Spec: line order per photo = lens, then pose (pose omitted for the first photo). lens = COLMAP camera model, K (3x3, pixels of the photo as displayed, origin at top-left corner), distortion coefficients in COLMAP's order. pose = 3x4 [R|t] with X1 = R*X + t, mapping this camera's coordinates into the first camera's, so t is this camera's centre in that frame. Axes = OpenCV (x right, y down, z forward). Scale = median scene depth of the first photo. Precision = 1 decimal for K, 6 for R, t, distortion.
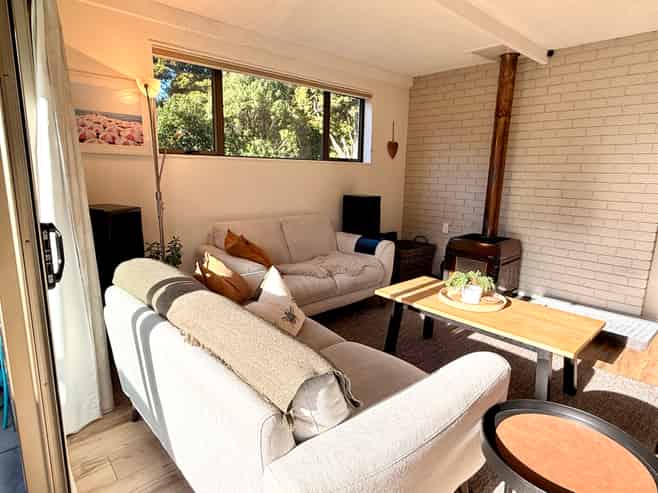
lens RADIAL K [[379.5, 0, 329.0], [0, 379.5, 246.5], [0, 0, 1]] dist [0.002197, 0.000419]
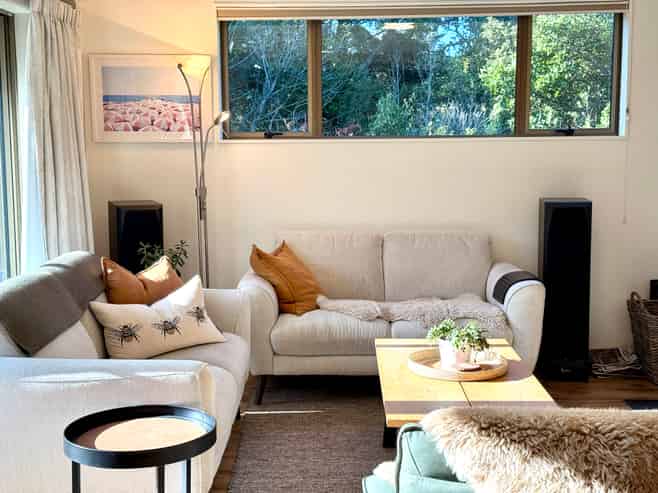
lens RADIAL K [[900.9, 0, 329.0], [0, 900.9, 246.5], [0, 0, 1]] dist [0.138759, -0.000975]
pose [[0.736539, 0.054383, -0.674205, 0.805112], [-0.113030, 0.992643, -0.043411, 0.026363], [0.666884, 0.108179, 0.737267, -0.173091]]
